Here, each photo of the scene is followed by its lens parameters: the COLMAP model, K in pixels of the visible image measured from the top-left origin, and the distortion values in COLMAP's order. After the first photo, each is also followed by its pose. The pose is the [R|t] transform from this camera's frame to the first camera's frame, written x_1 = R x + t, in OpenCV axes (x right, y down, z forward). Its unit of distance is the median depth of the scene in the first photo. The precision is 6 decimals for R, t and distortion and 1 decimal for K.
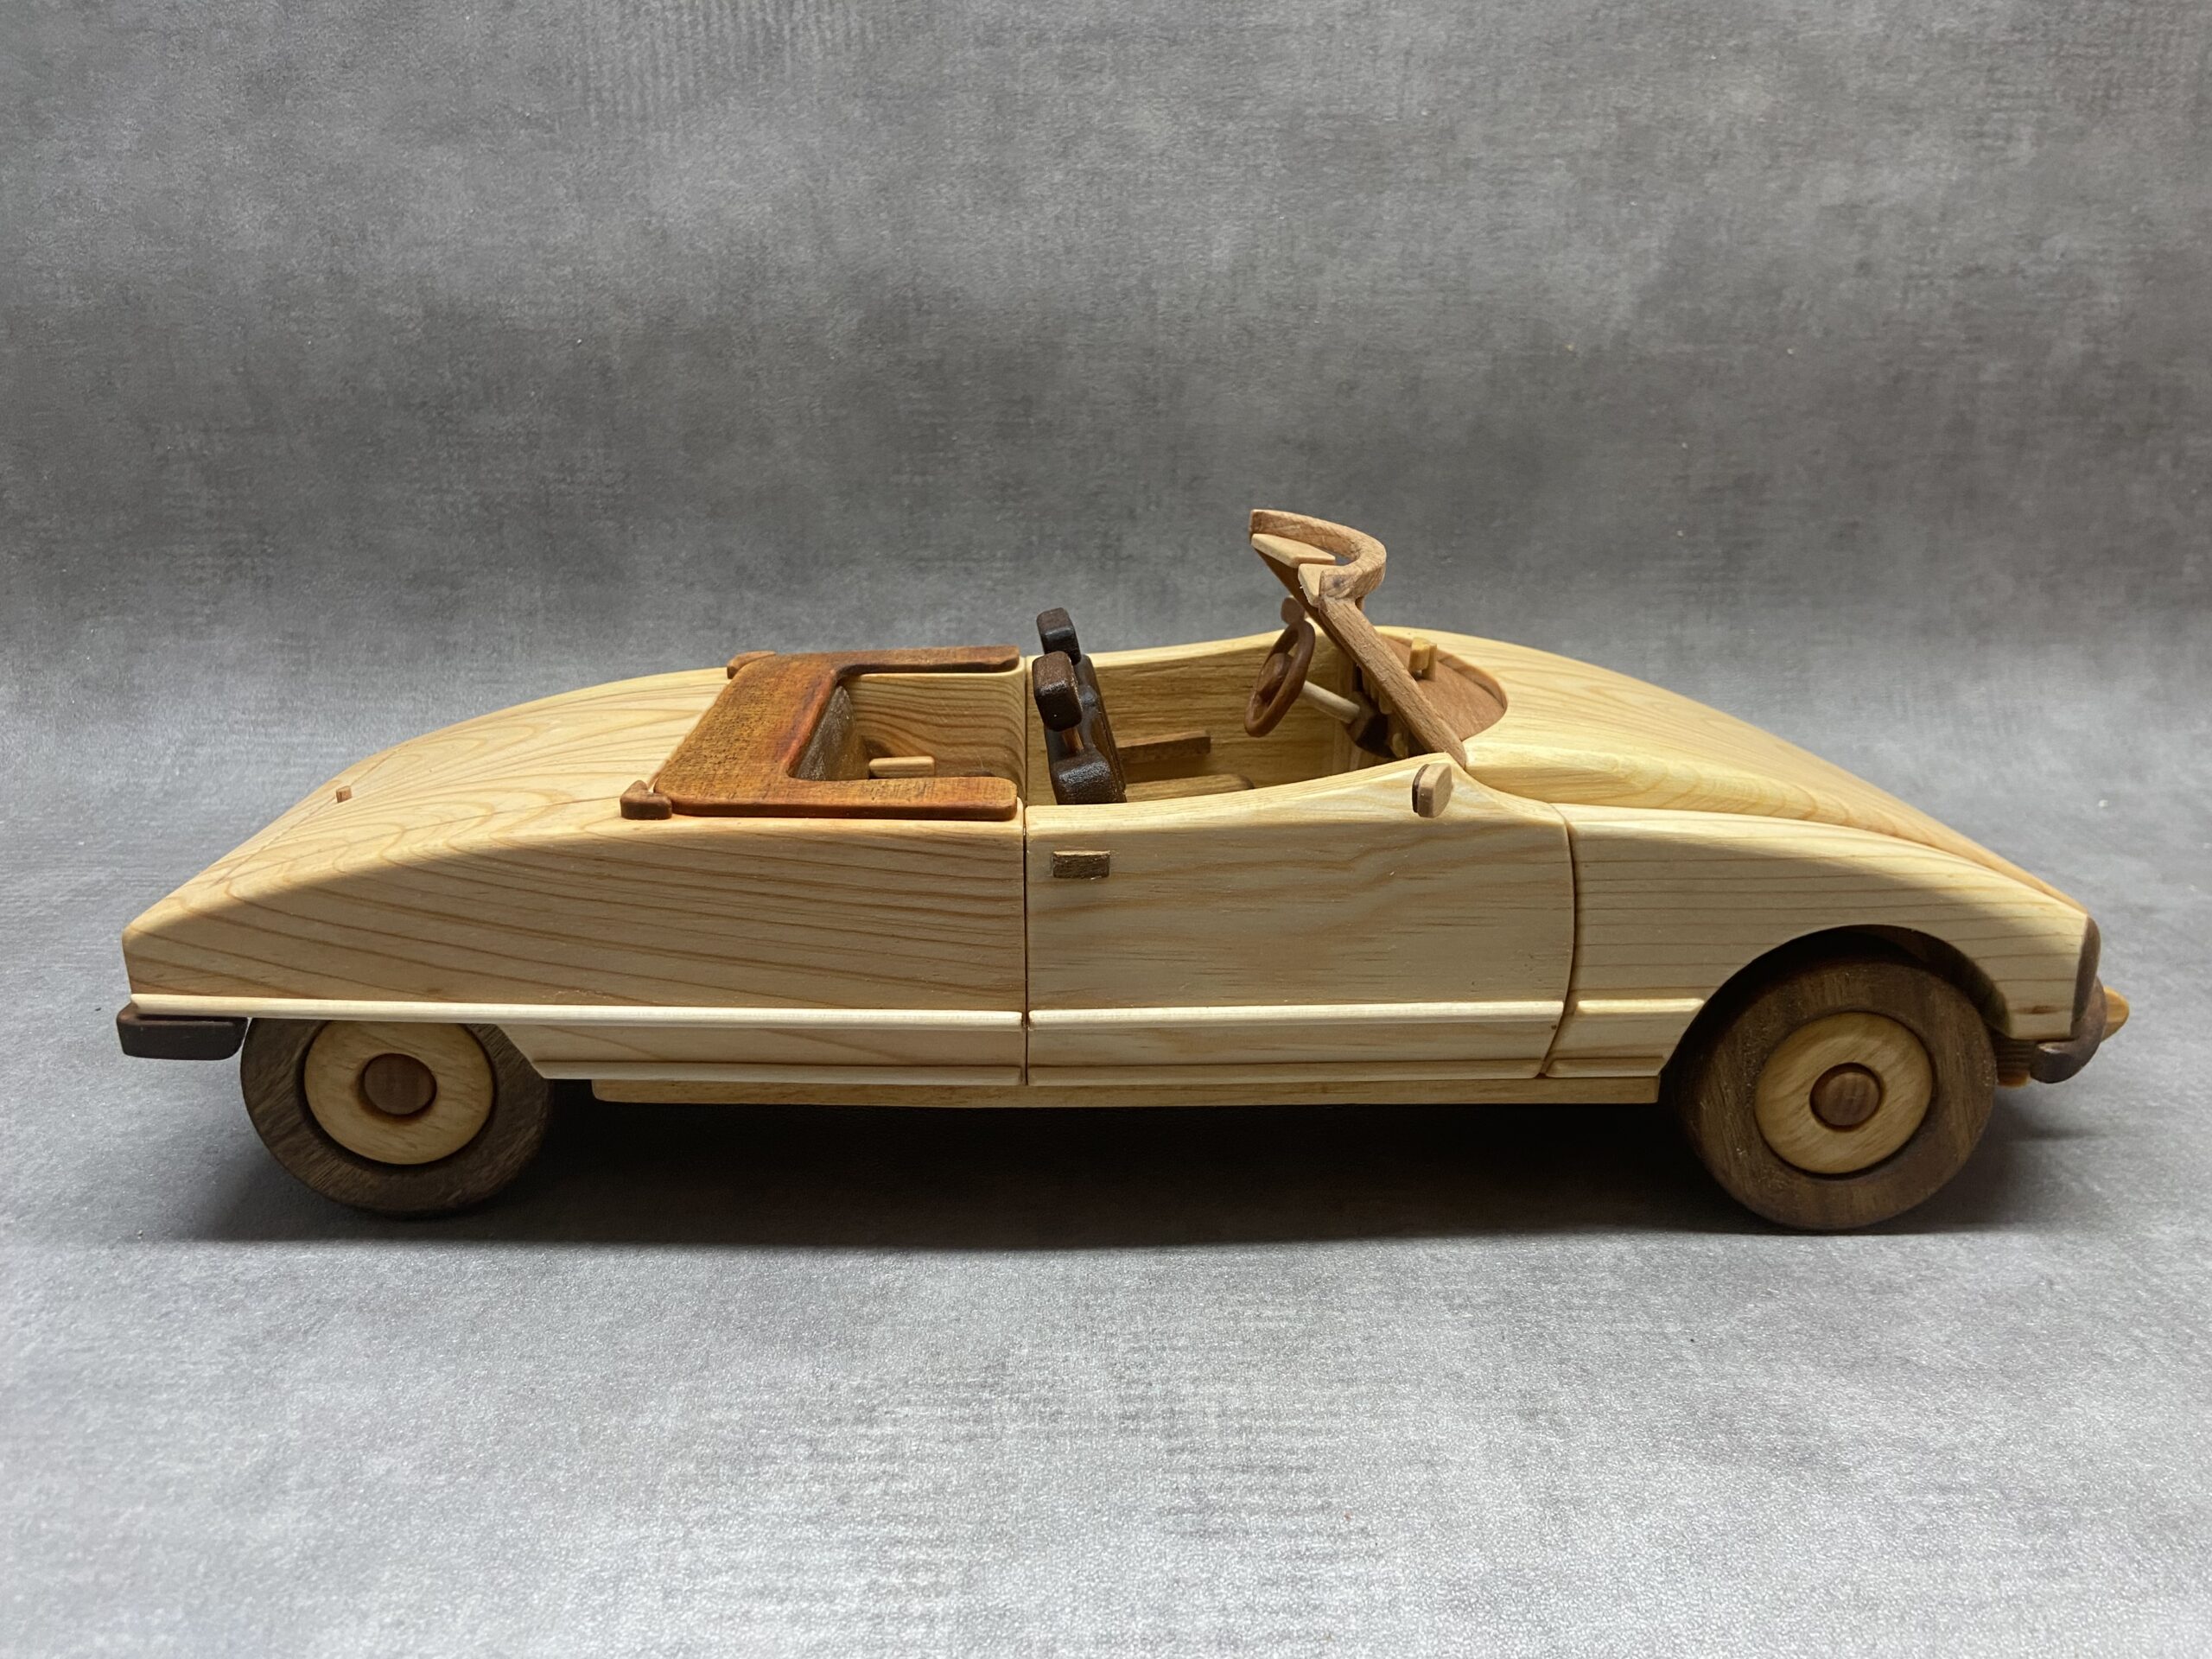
lens RADIAL K [[1784.1, 0, 1104.5], [0, 1784.1, 839.4], [0, 0, 1]] dist [0.100139, -0.165286]
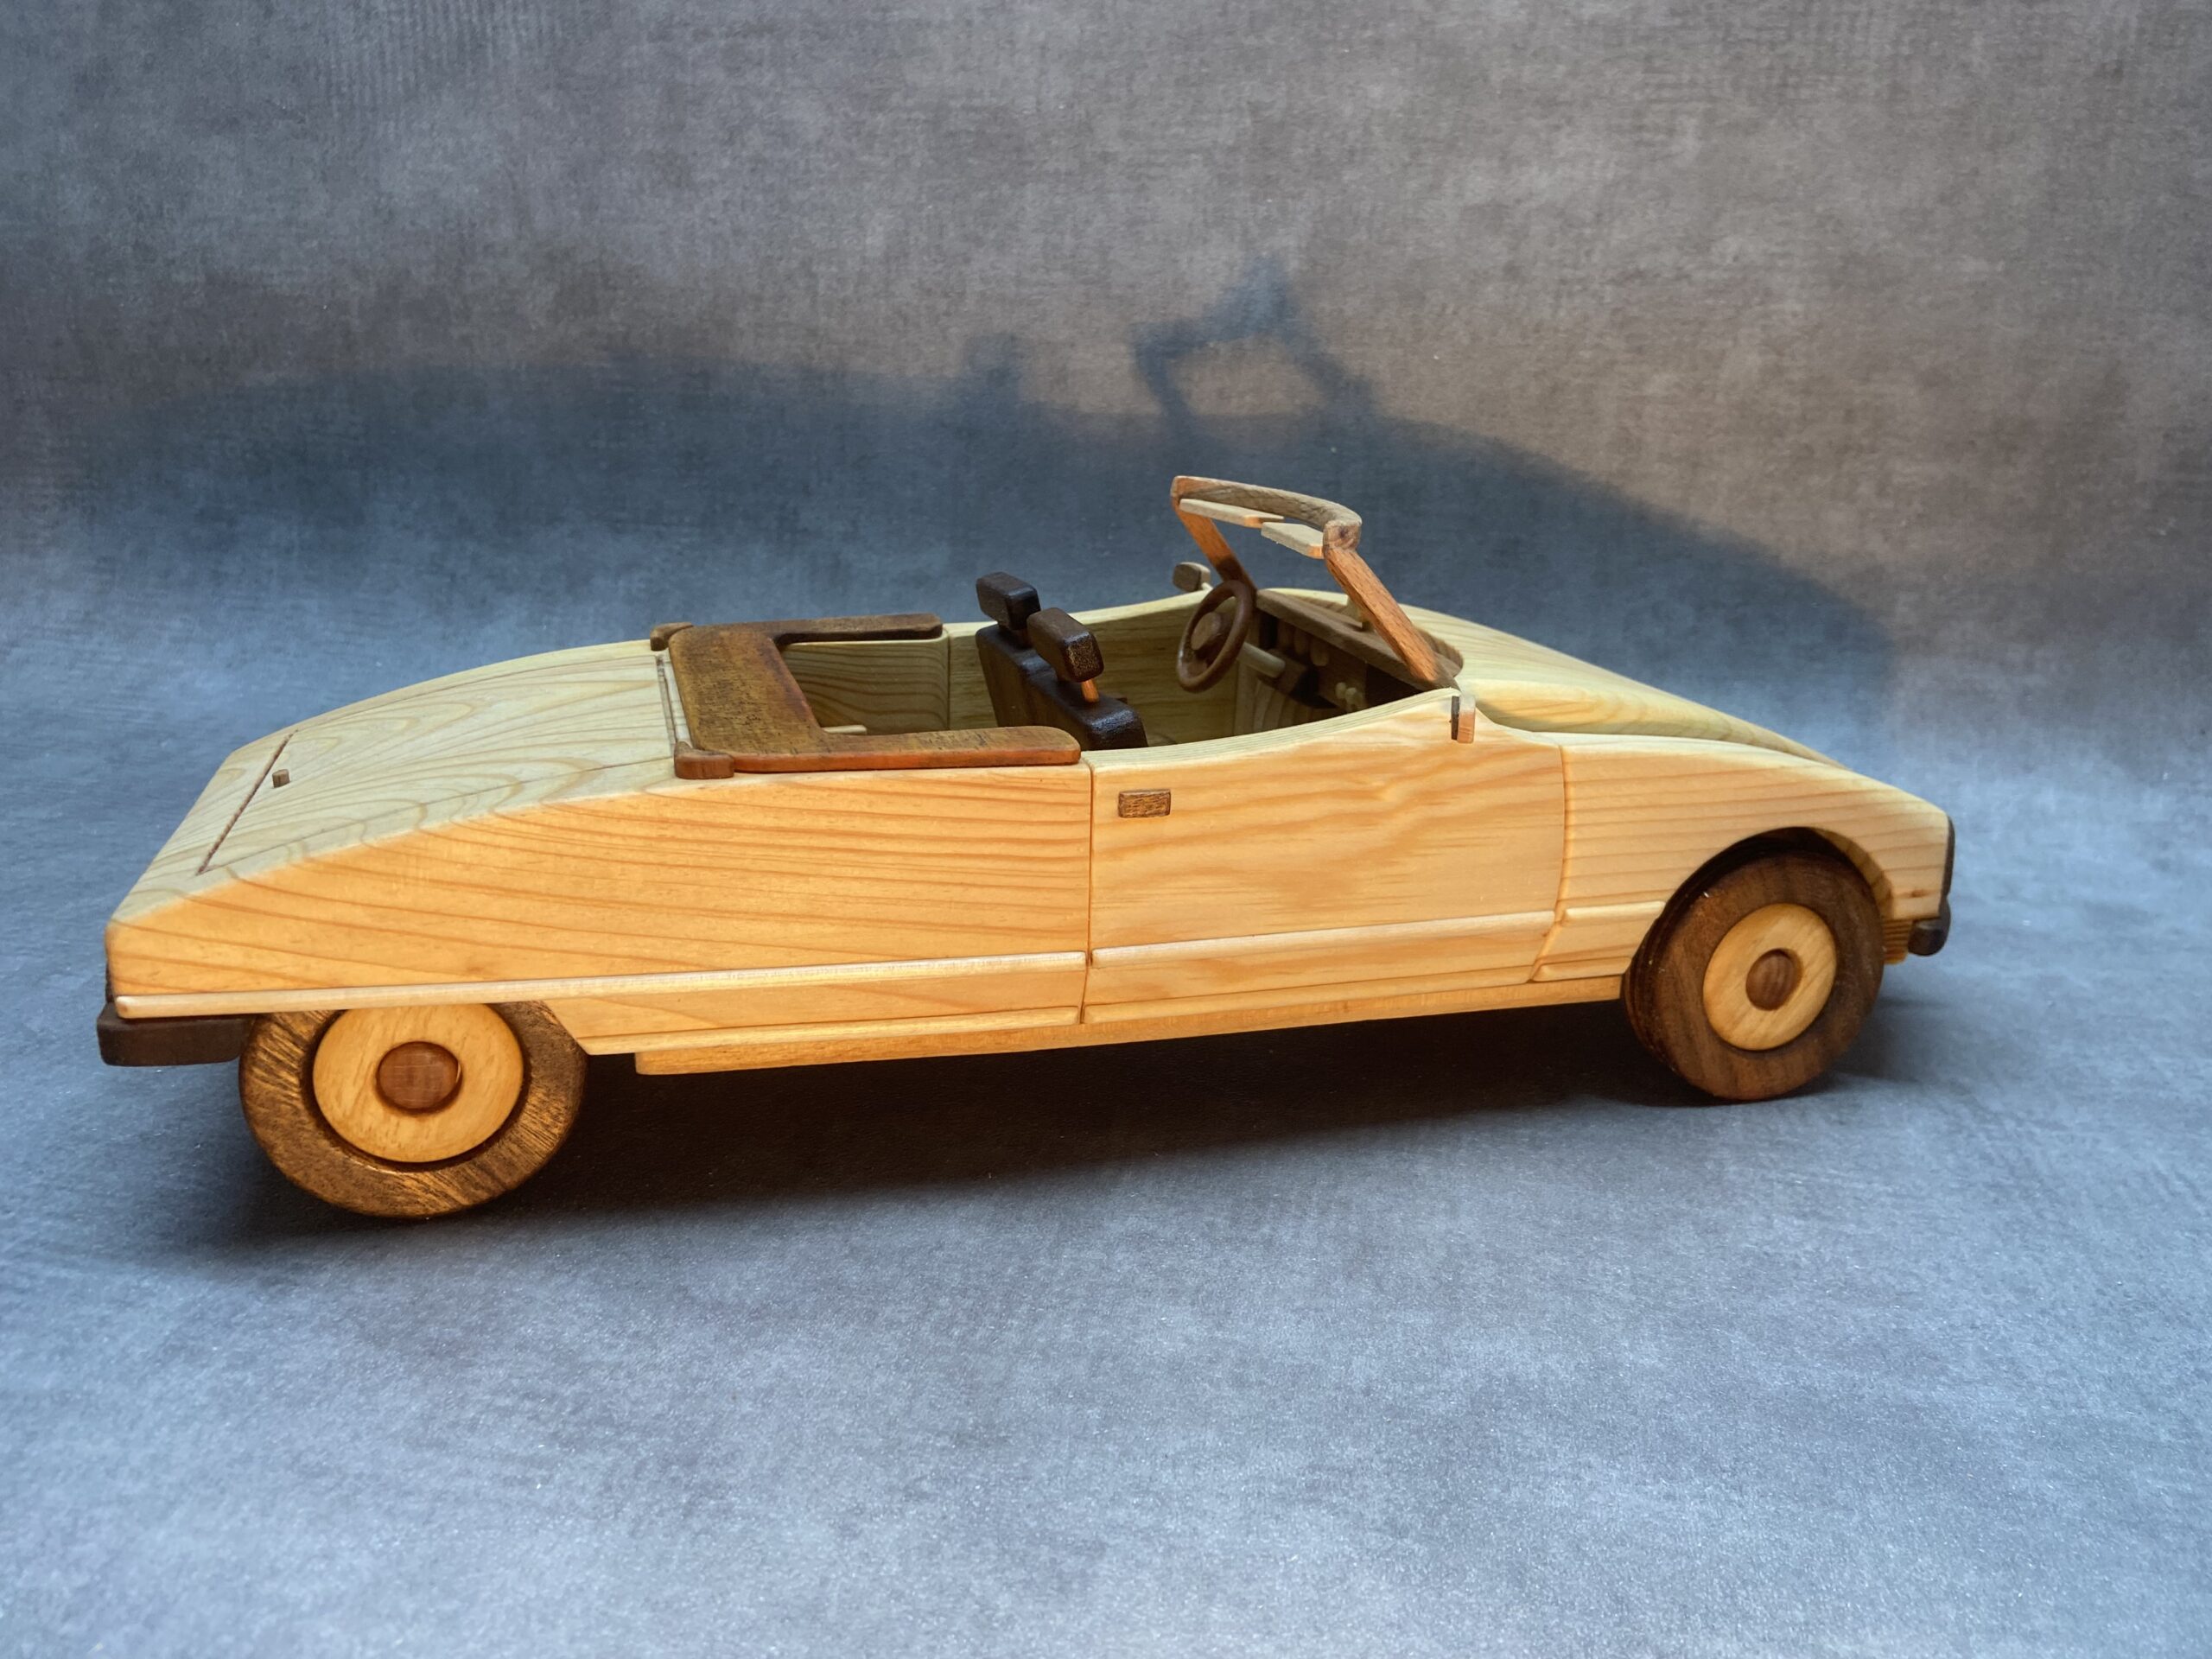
lens RADIAL K [[1784.1, 0, 1132.8], [0, 1784.1, 832.5], [0, 0, 1]] dist [0.100139, -0.165286]
pose [[0.968162, 0.093994, -0.232008, 0.480323], [-0.094705, 0.995472, 0.008097, -0.009365], [0.231718, 0.014133, 0.972680, 0.032307]]
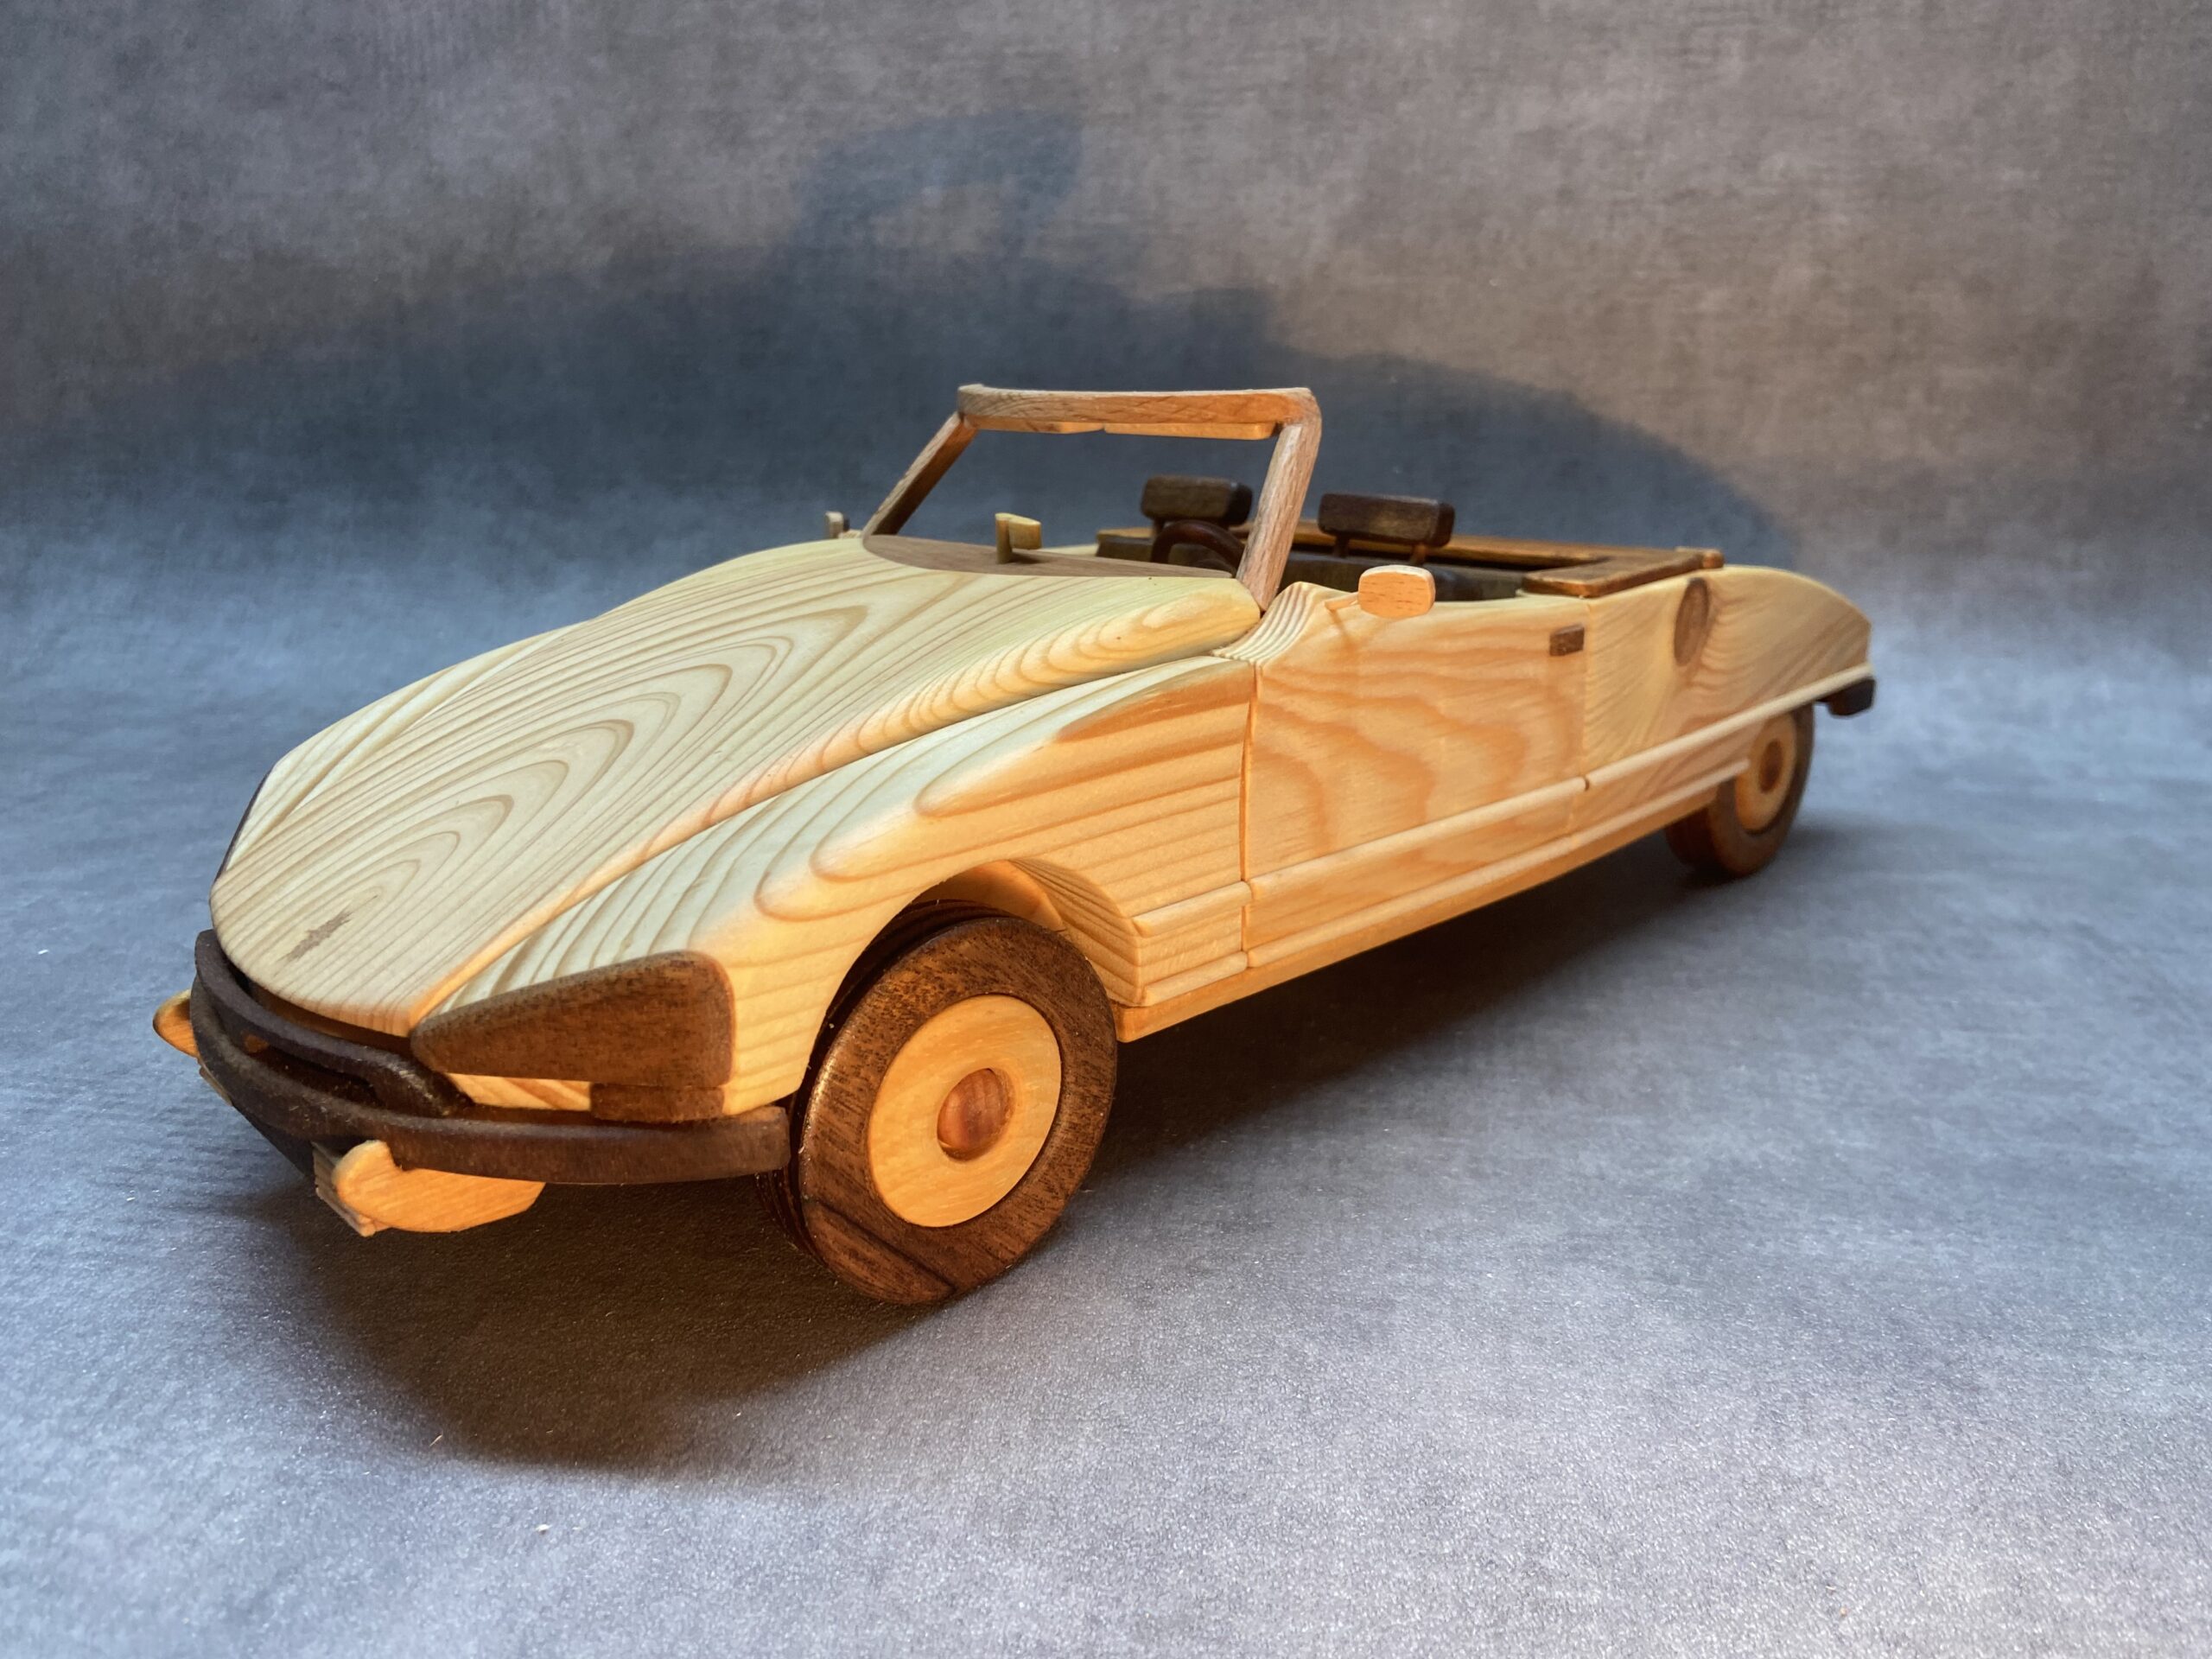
lens RADIAL K [[1784.1, 0, 1143.9], [0, 1784.1, 847.6], [0, 0, 1]] dist [0.100139, -0.165286]
pose [[0.978307, 0.052376, -0.200429, 0.415749], [-0.054048, 0.998534, -0.002878, 0.053009], [0.199984, 0.013648, 0.979704, 0.001171]]
